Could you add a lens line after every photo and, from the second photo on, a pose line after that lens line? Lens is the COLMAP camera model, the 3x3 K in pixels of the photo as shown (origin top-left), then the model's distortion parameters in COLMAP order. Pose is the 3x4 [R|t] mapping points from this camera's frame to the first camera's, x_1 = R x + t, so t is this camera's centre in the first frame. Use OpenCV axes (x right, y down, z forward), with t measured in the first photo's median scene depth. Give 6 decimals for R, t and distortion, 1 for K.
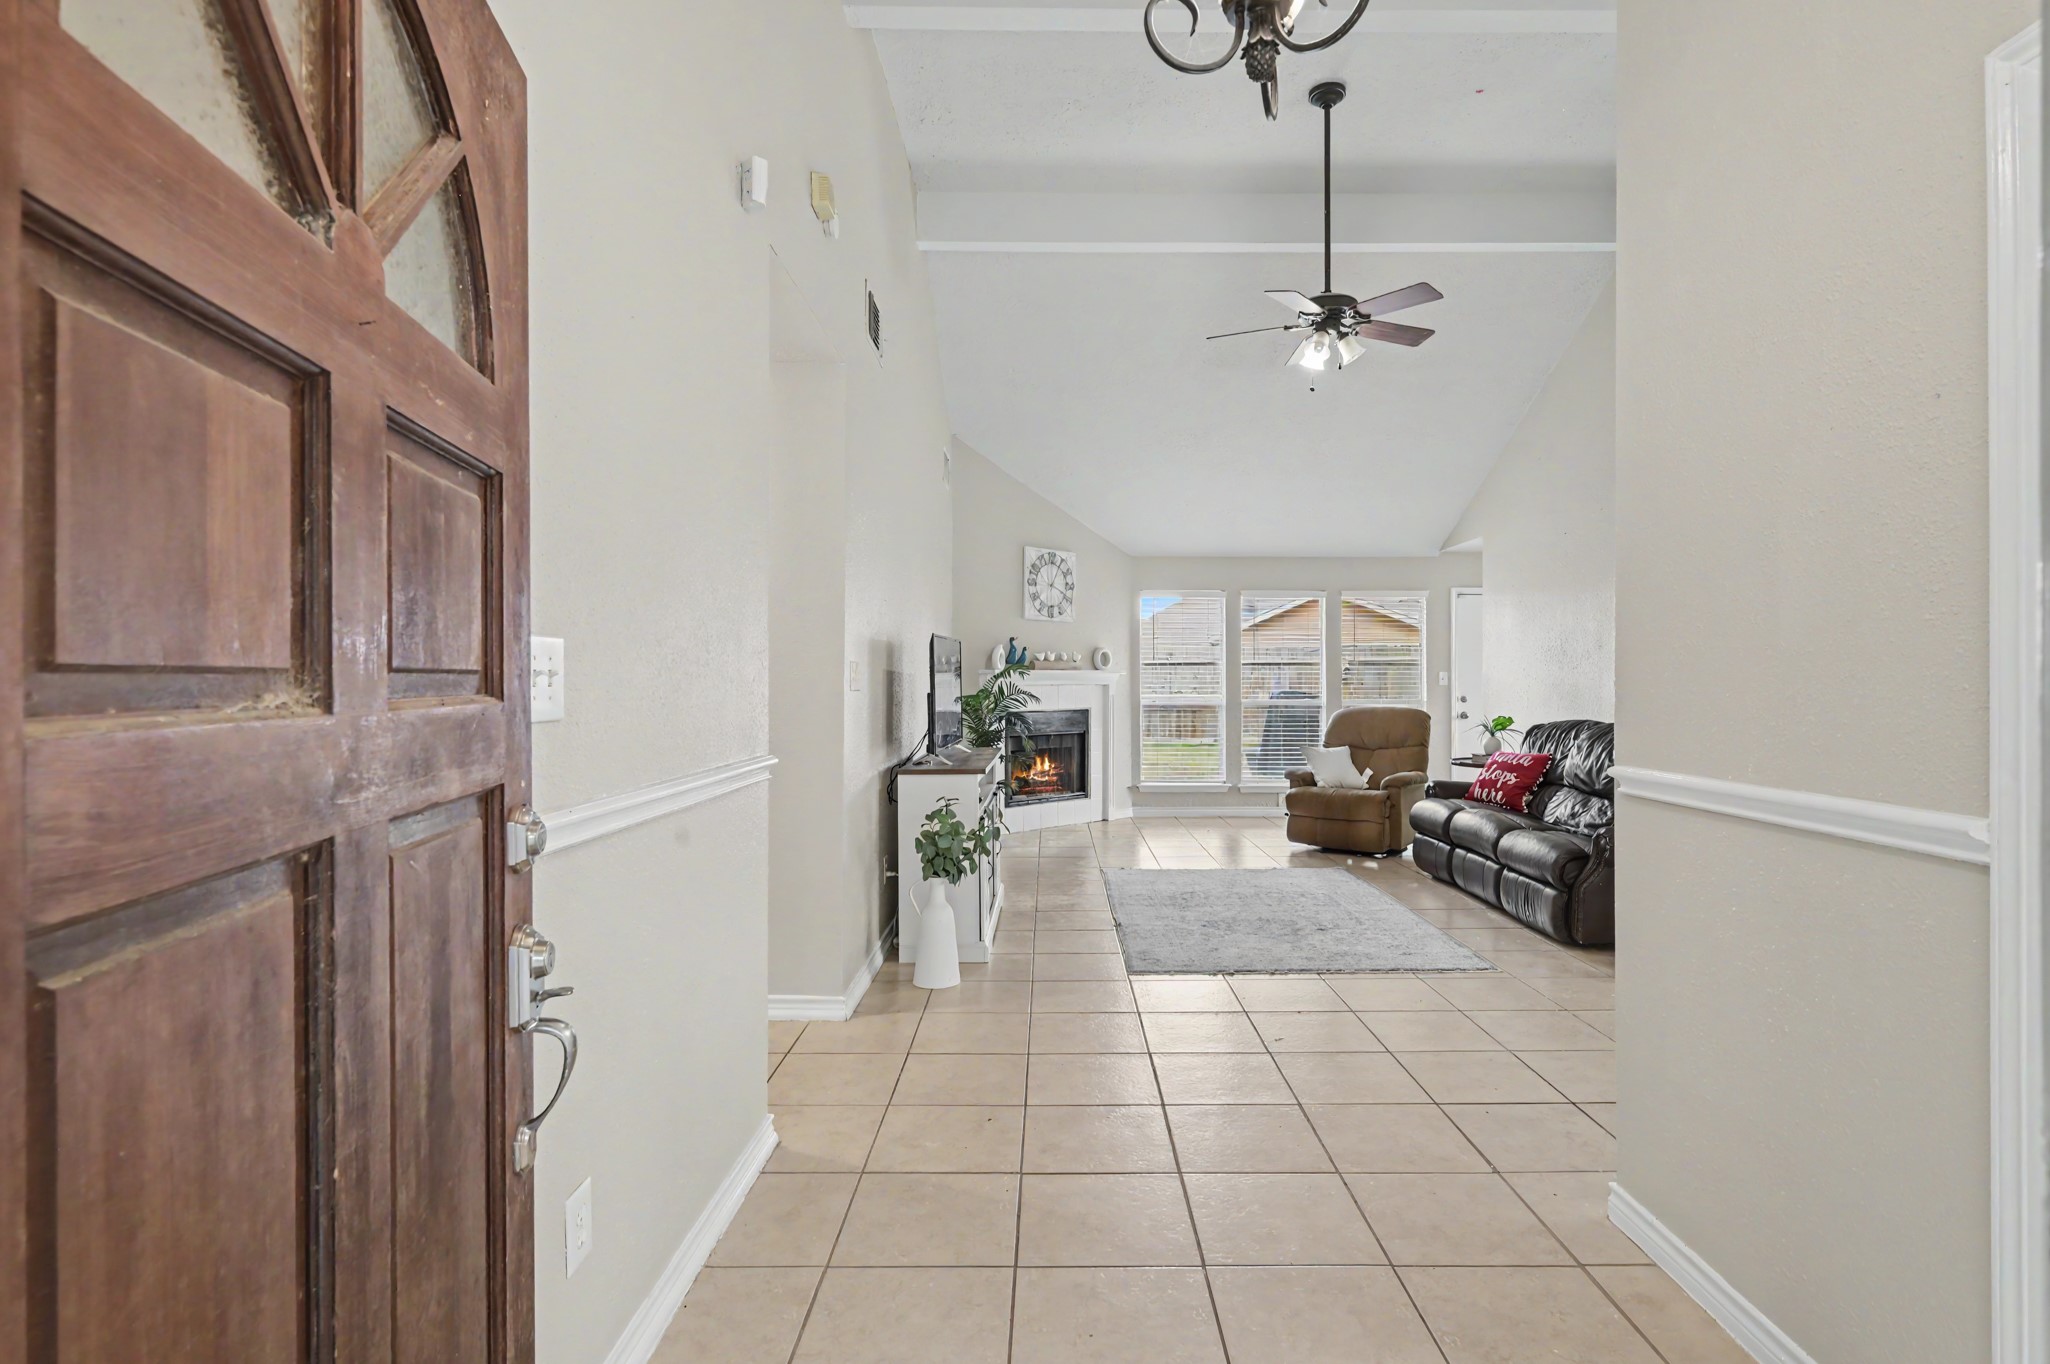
lens RADIAL K [[996.0, 0, 1058.8], [0, 996.0, 663.6], [0, 0, 1]] dist [-0.001096, -0.000124]
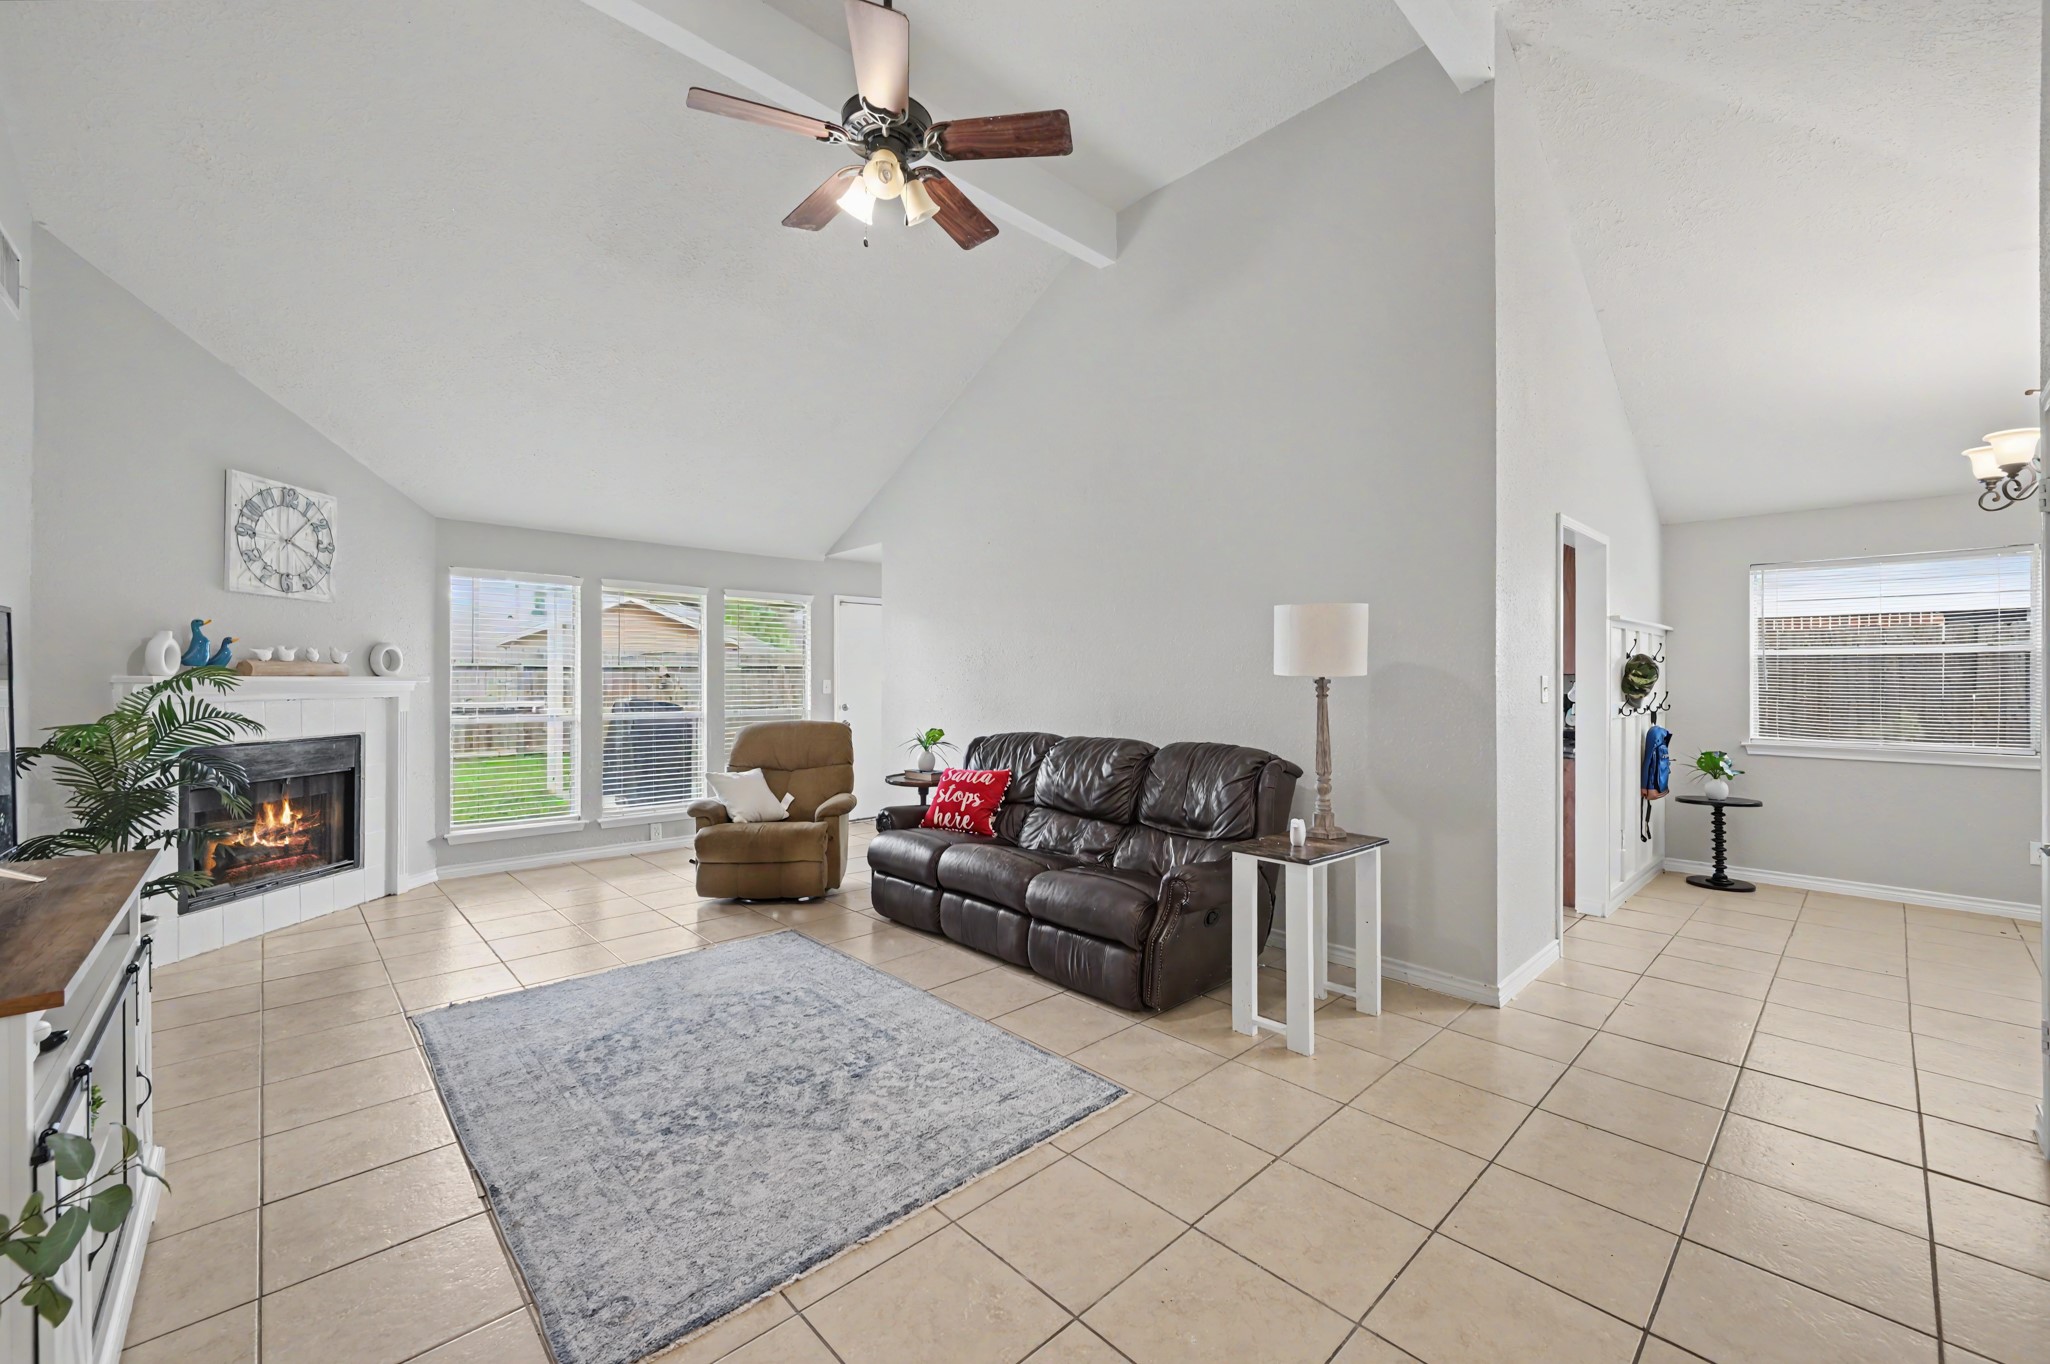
lens RADIAL K [[809.1, 0, 1023.0], [0, 809.1, 679.3], [0, 0, 1]] dist [0.000664, -0.000058]
pose [[0.735468, 0.003282, 0.677552, -0.013715], [-0.012184, 0.999891, 0.008383, -0.001646], [-0.677450, -0.014421, 0.735428, 0.357070]]
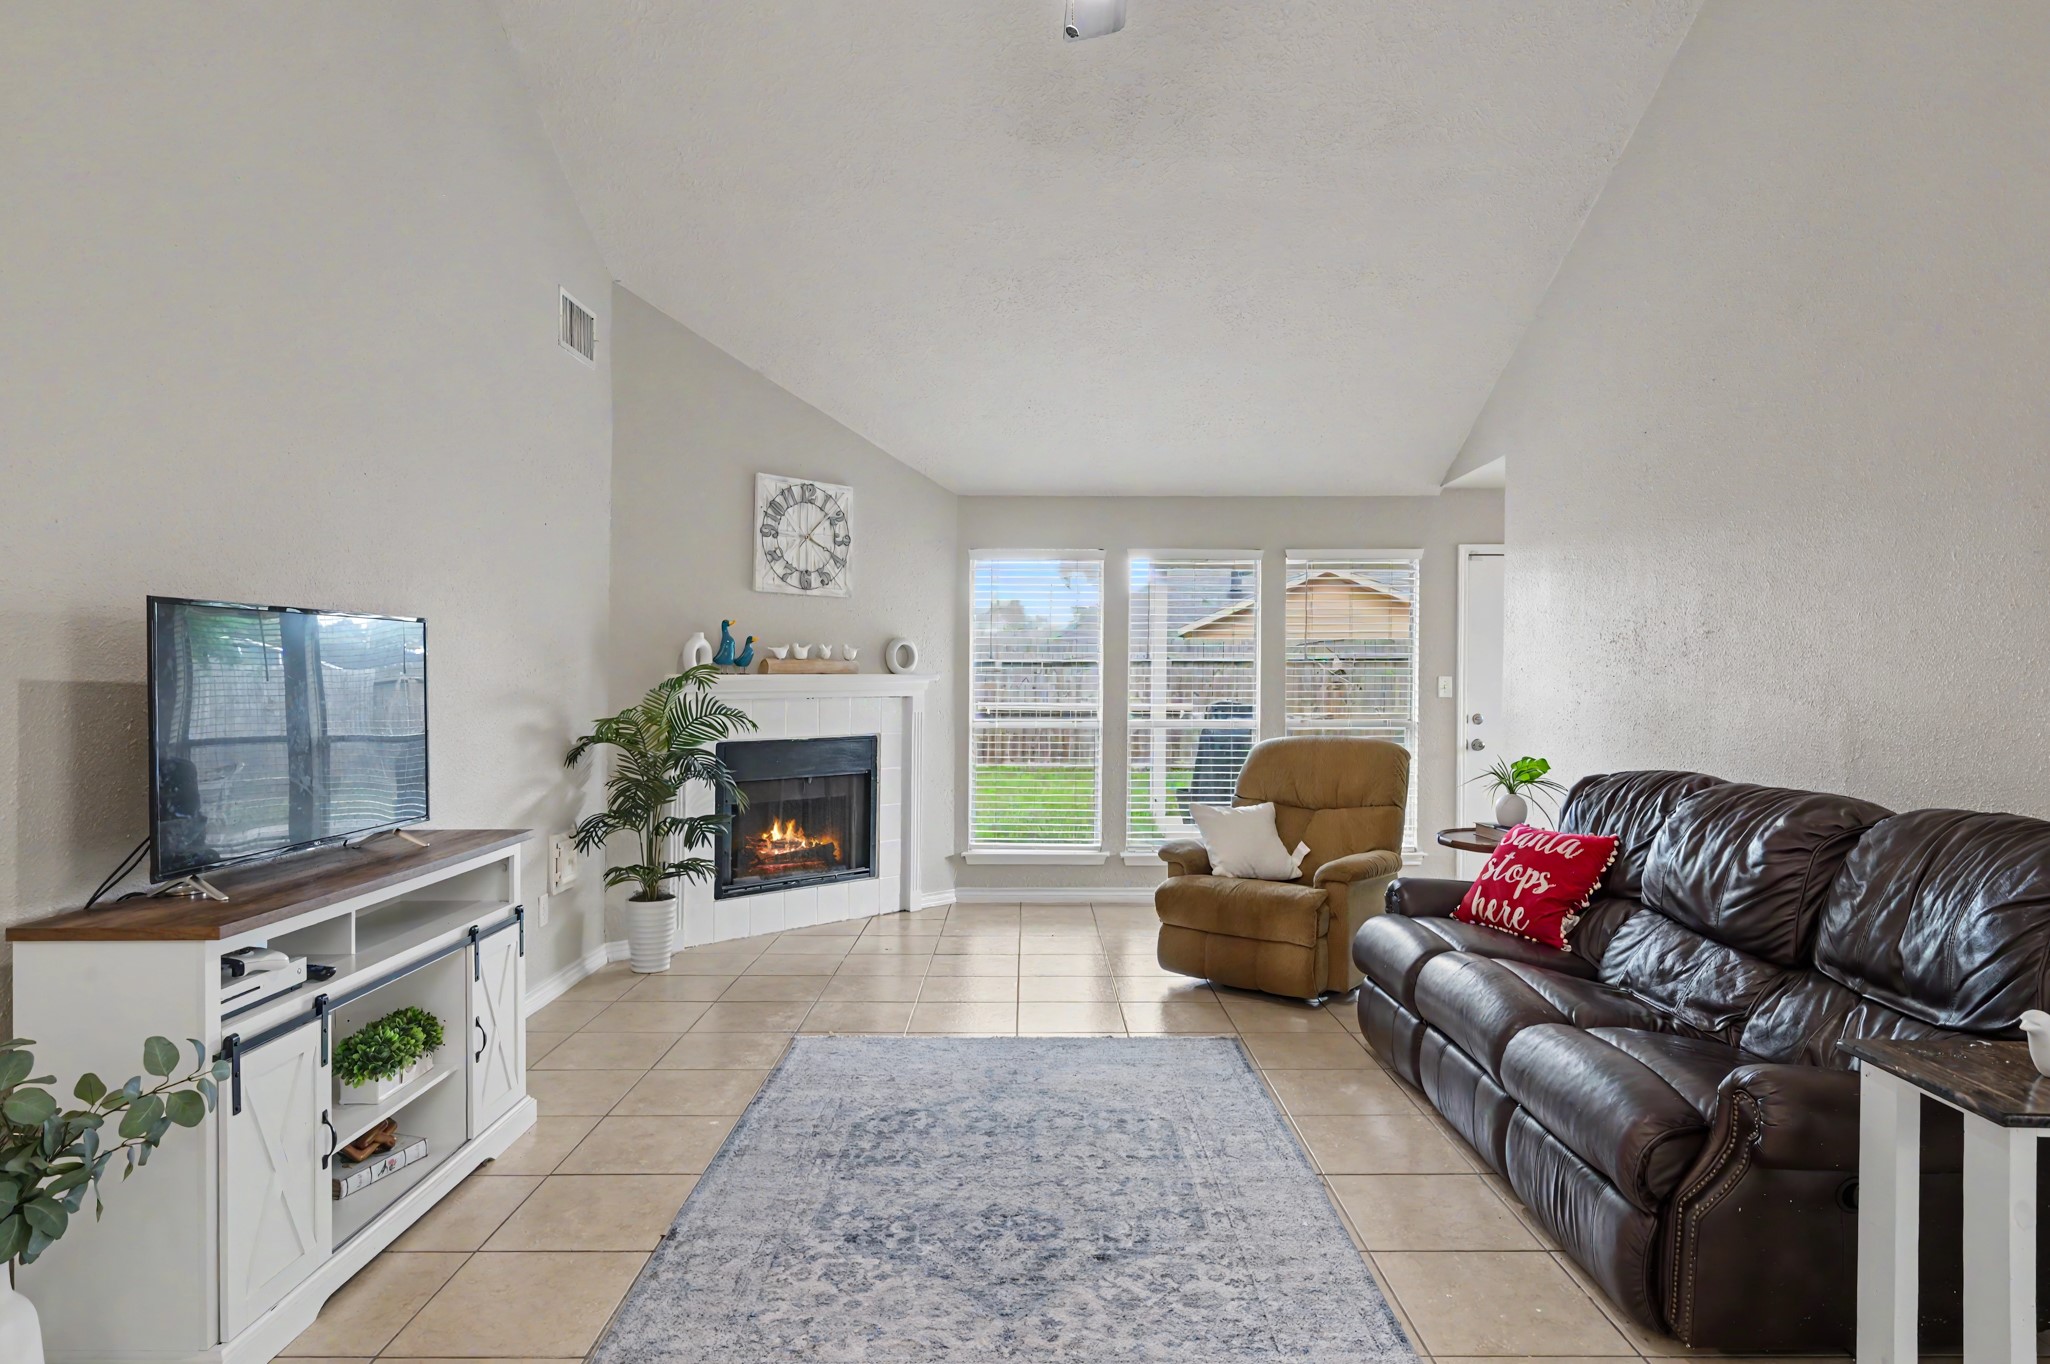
lens RADIAL K [[1157.3, 0, 1021.5], [0, 1157.3, 675.3], [0, 0, 1]] dist [-0.003070, -0.000534]
pose [[0.999904, 0.000529, -0.013855, 0.157183], [-0.000371, 0.999935, 0.011429, -0.001215], [0.013860, -0.011422, 0.999839, 0.322013]]
